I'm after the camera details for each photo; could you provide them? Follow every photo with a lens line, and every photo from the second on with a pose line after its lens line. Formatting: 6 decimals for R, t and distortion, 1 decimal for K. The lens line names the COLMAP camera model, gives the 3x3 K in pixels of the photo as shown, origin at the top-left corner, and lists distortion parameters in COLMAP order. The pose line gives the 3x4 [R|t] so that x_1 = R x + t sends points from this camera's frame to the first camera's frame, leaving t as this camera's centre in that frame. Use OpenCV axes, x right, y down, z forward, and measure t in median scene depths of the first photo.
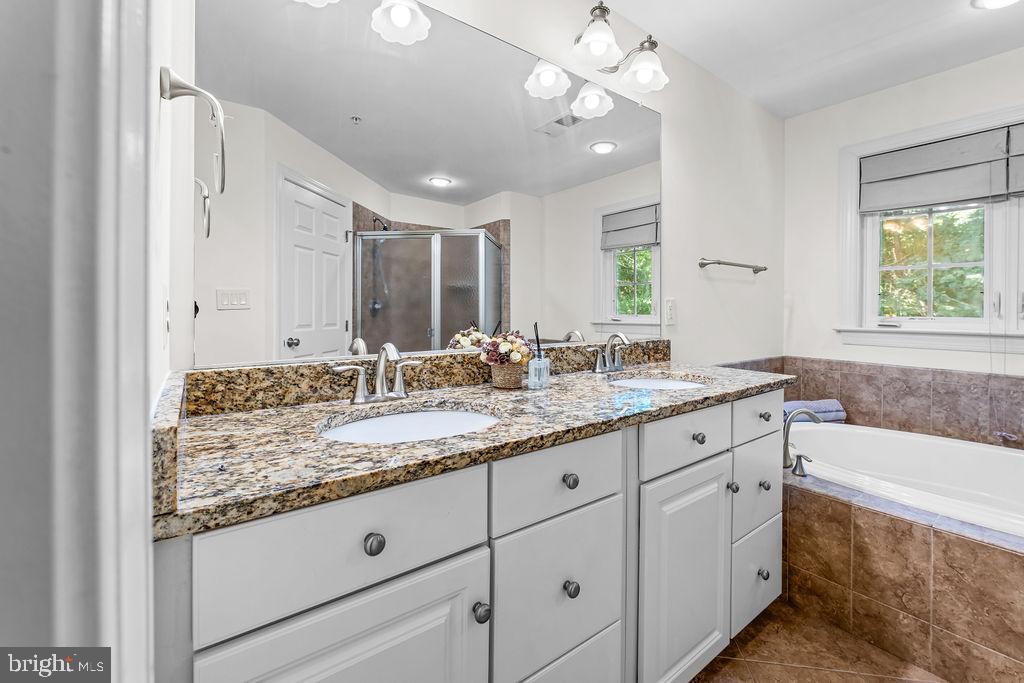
lens RADIAL K [[434.0, 0, 520.9], [0, 434.0, 306.7], [0, 0, 1]] dist [-0.006028, 0.001357]
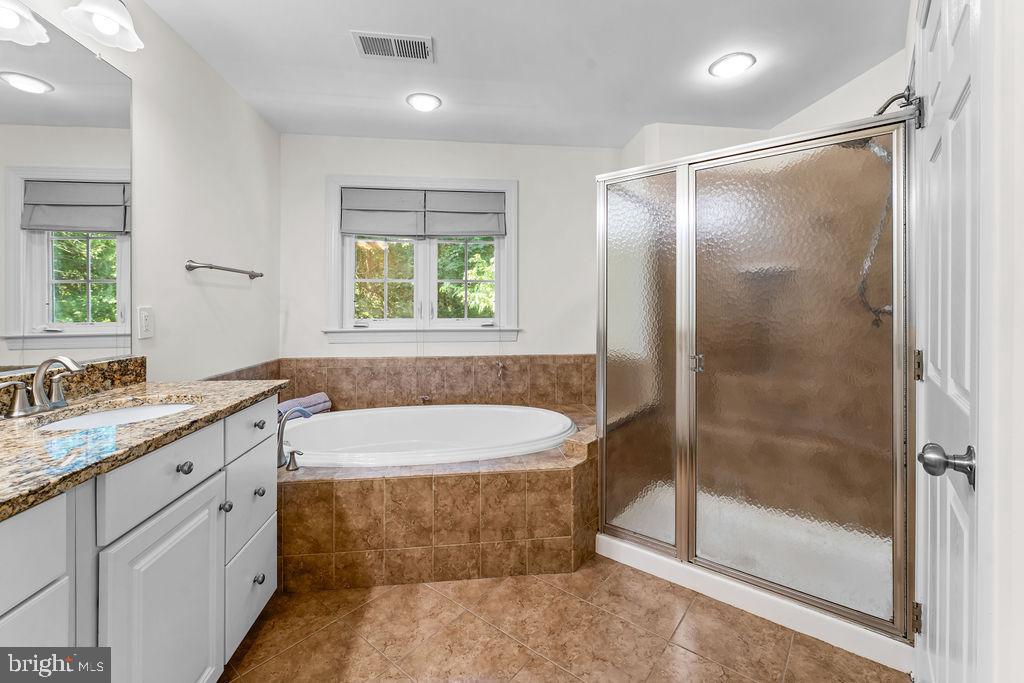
lens RADIAL K [[434.0, 0, 511.4], [0, 434.0, 304.7], [0, 0, 1]] dist [-0.006028, 0.001357]
pose [[0.512863, -0.000349, 0.858471, -0.009211], [0.002431, 0.999996, -0.001045, -0.023936], [-0.858467, 0.002623, 0.512862, -0.032432]]
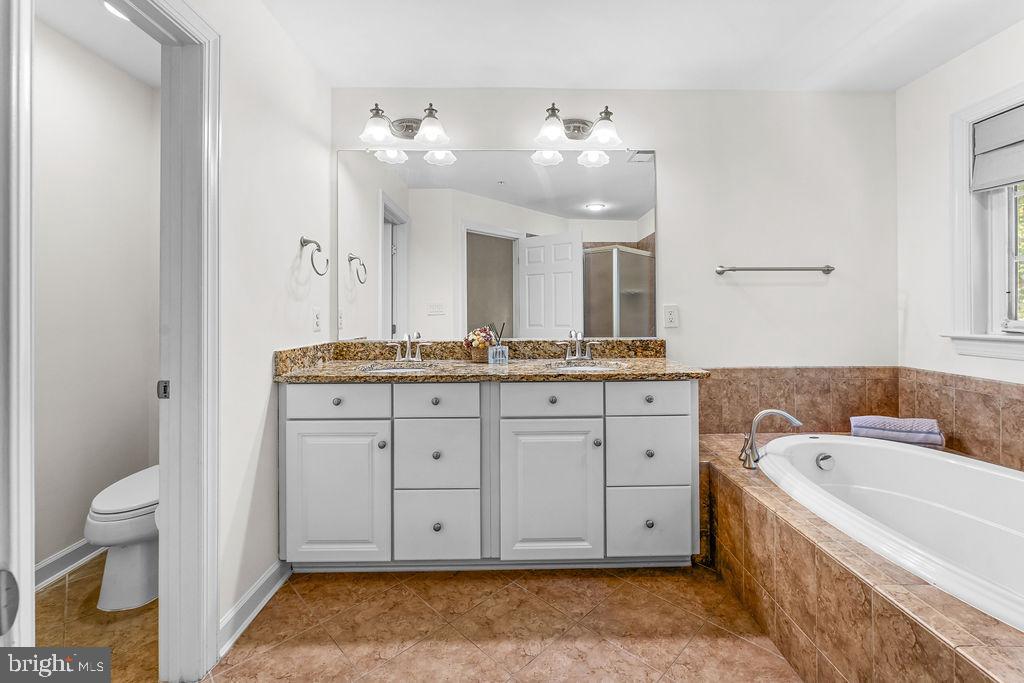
lens RADIAL K [[434.0, 0, 523.7], [0, 434.0, 302.5], [0, 0, 1]] dist [-0.006028, 0.001357]
pose [[0.811632, -0.021370, -0.583778, 0.848057], [0.012157, 0.999732, -0.019694, -0.007937], [0.584042, 0.008887, 0.811674, -0.210878]]
